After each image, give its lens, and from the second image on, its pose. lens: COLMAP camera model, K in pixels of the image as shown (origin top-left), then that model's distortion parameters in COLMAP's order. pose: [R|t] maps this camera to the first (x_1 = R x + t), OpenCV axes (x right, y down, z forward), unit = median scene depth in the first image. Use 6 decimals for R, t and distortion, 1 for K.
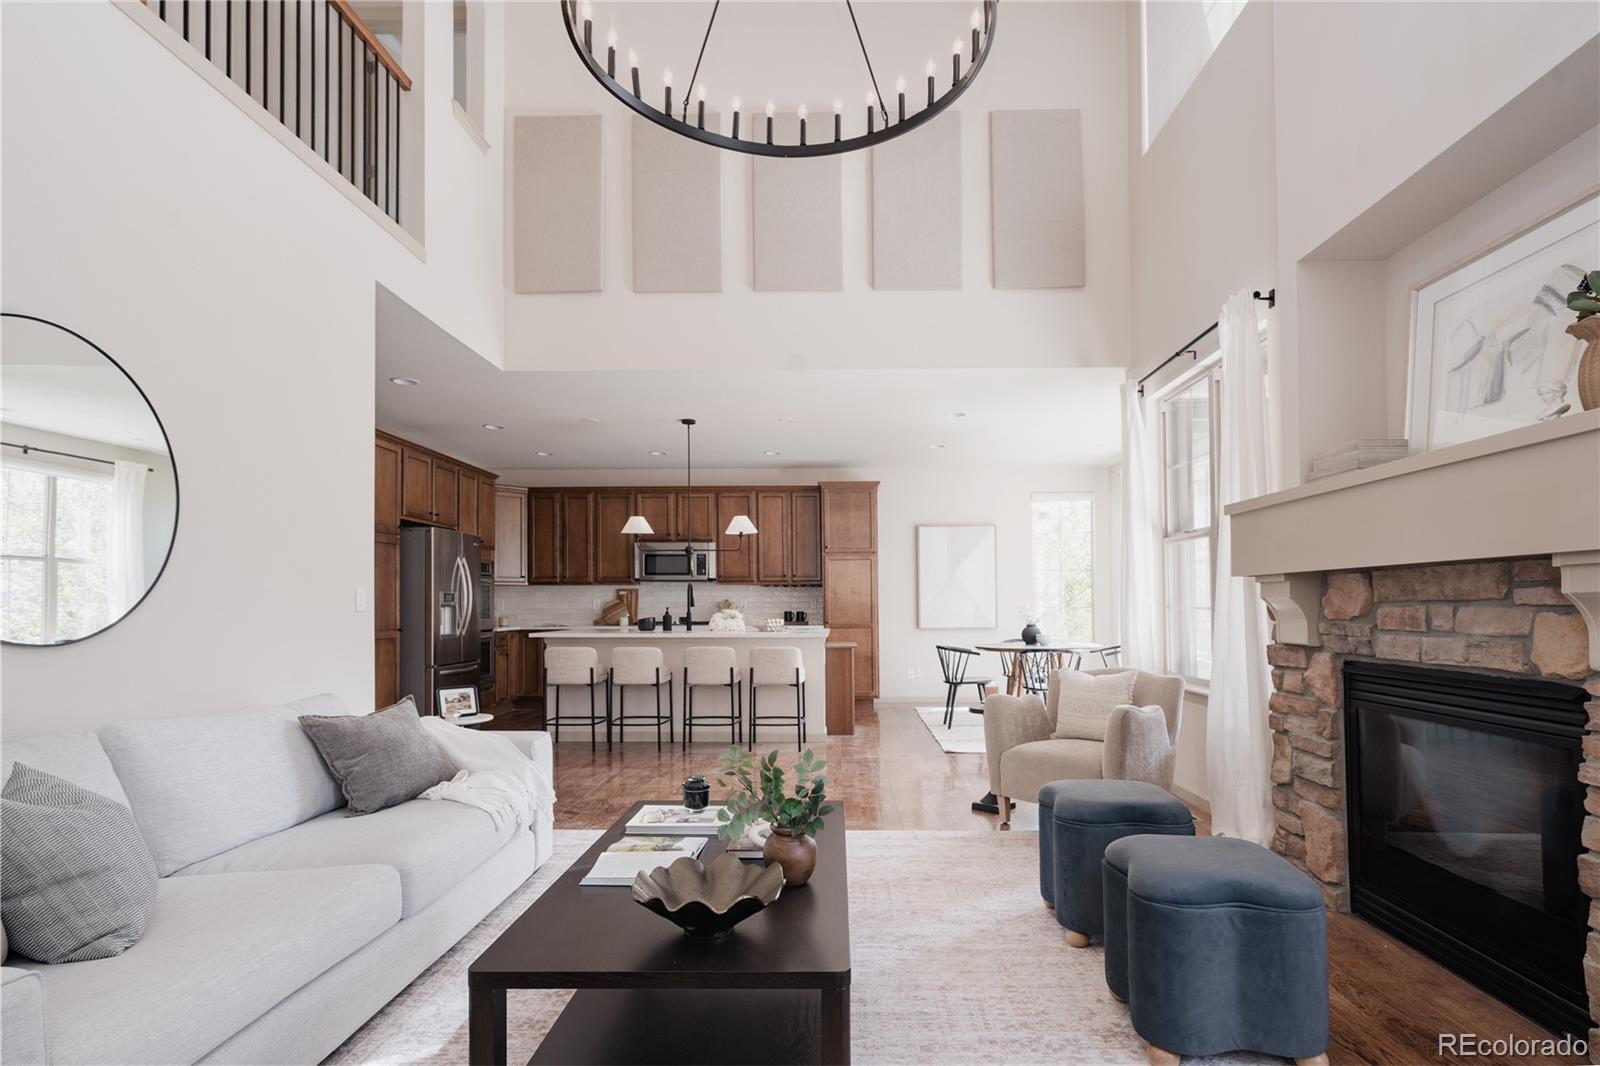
lens RADIAL K [[779.5, 0, 805.7], [0, 779.5, 582.1], [0, 0, 1]] dist [-0.000519, -0.000097]
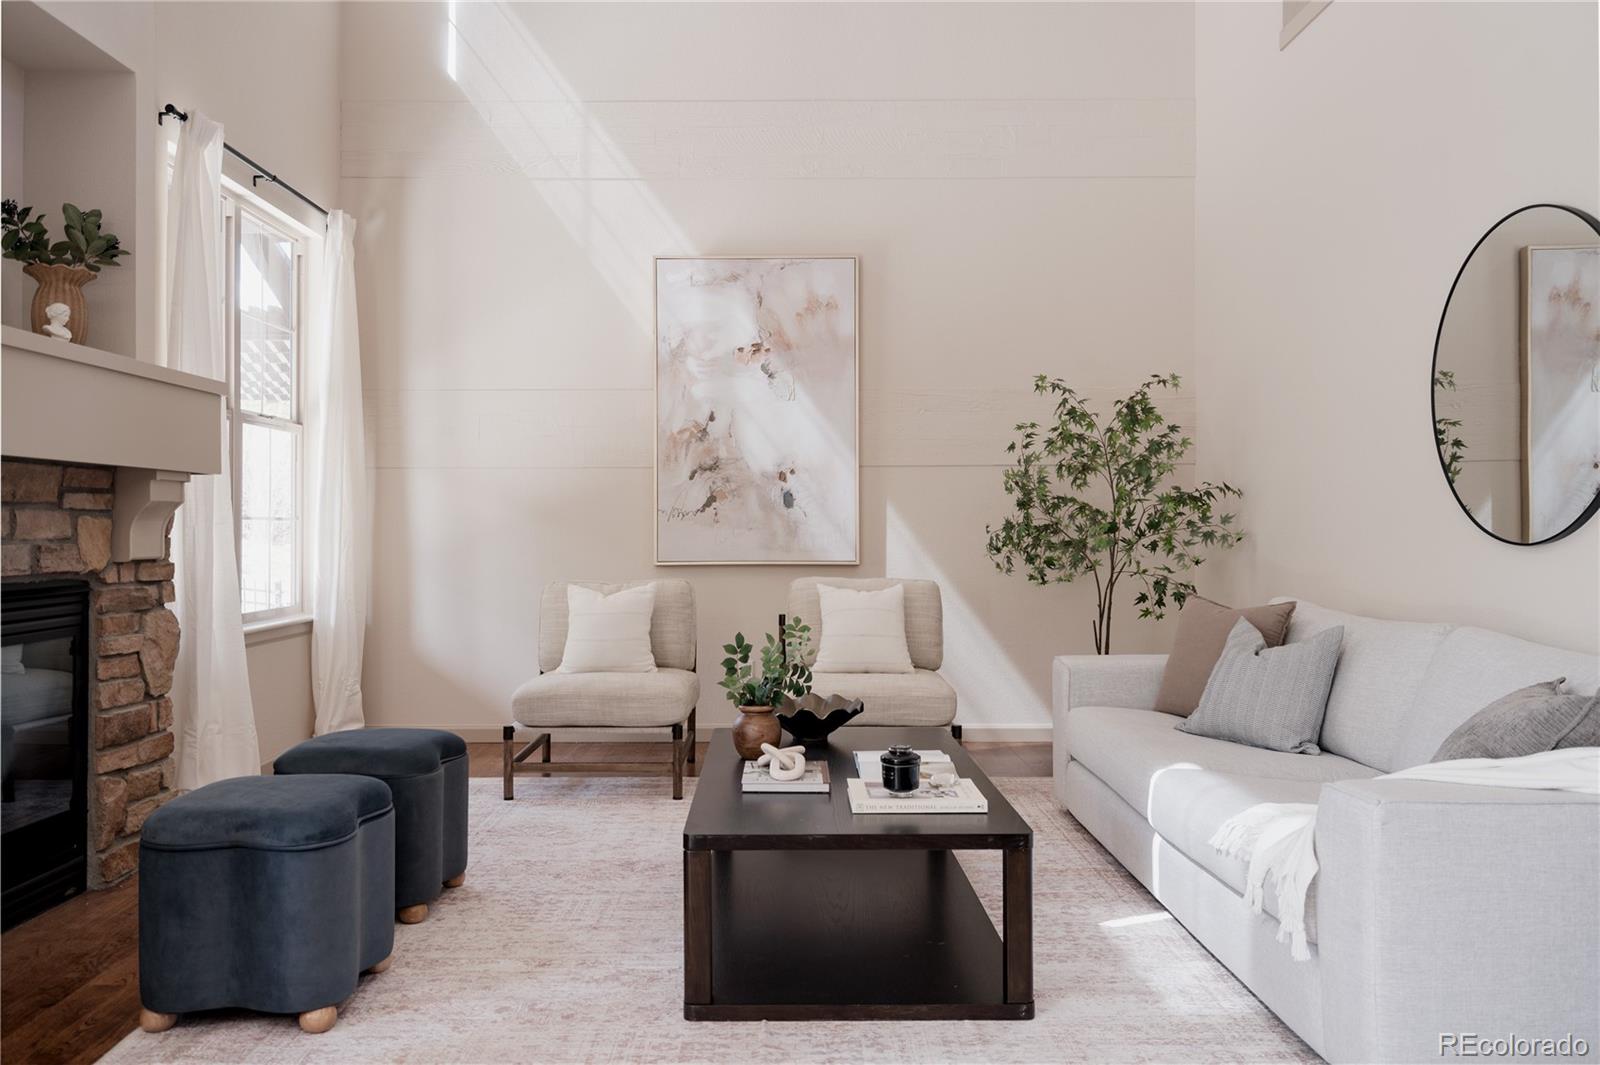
lens RADIAL K [[1197.4, 0, 799.6], [0, 1197.4, 497.2], [0, 0, 1]] dist [0.008403, 0.002084]
pose [[-0.998568, -0.000386, -0.053505, 0.011124], [0.002624, 0.998418, -0.056174, 0.083966], [0.053442, -0.056234, -0.996986, 2.096074]]
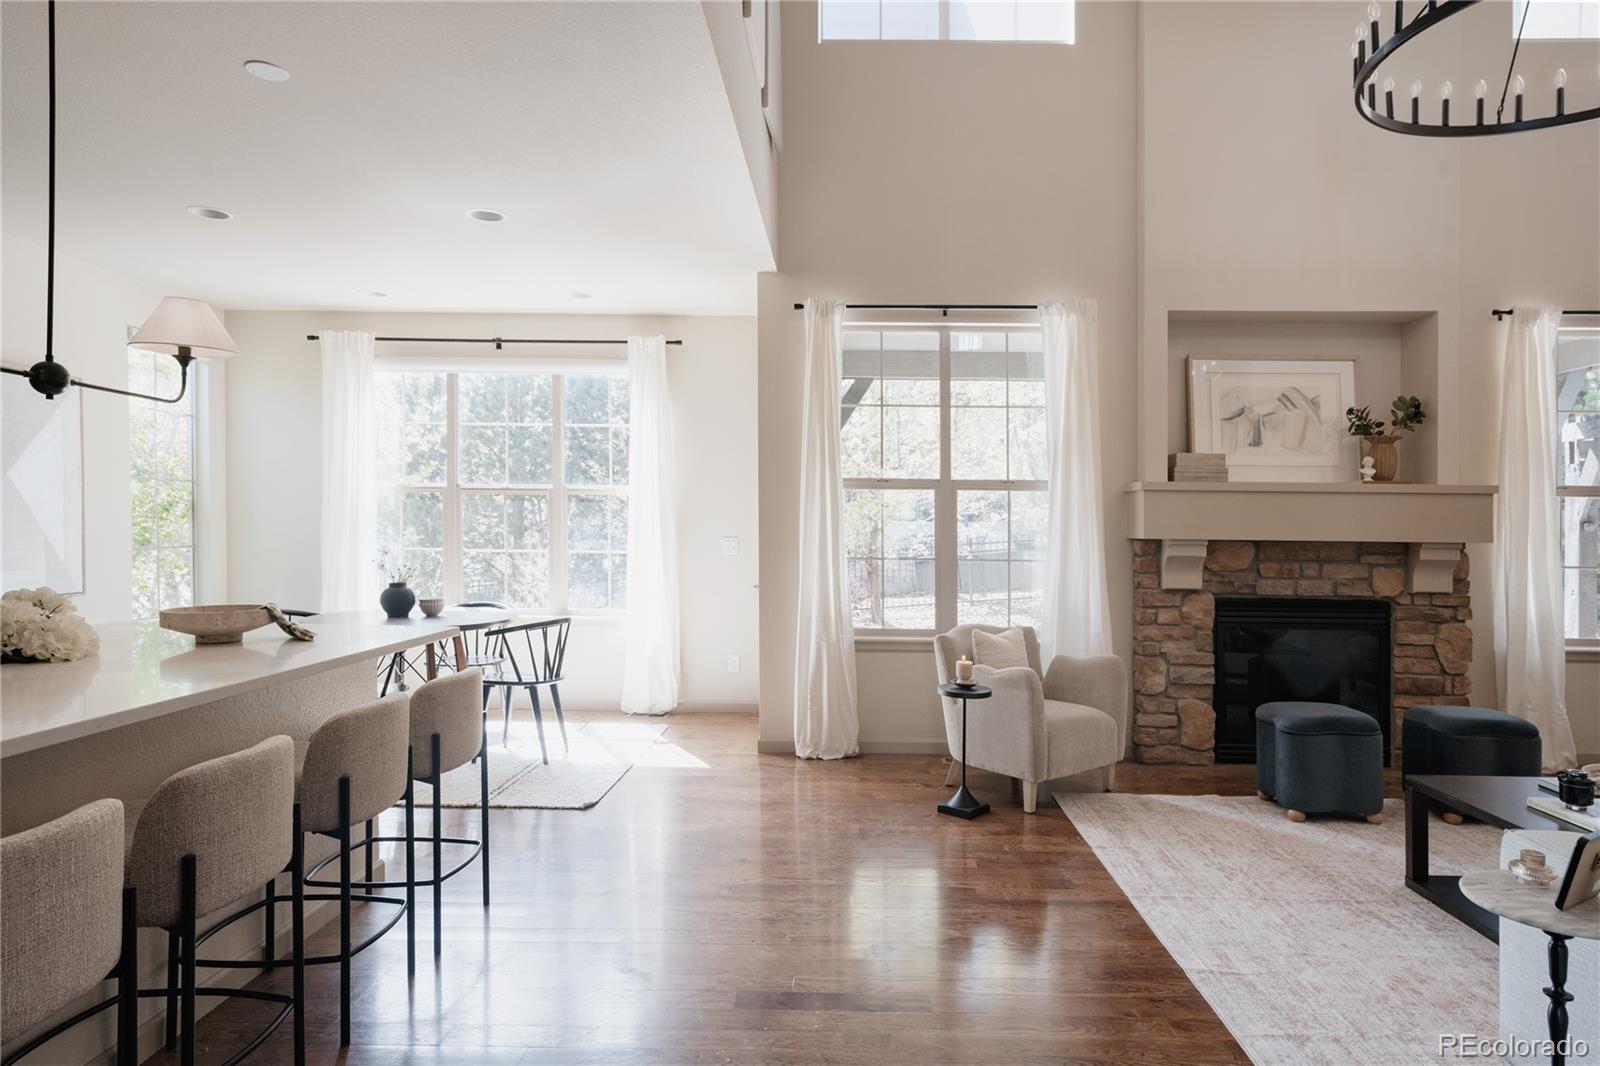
lens RADIAL K [[1049.4, 0, 800.9], [0, 1049.4, 480.4], [0, 0, 1]] dist [0.003859, 0.002974]
pose [[0.003781, 0.039346, 0.999219, -1.462915], [-0.042562, 0.998327, -0.039149, -0.014308], [-0.999087, -0.042381, 0.005449, 1.941987]]
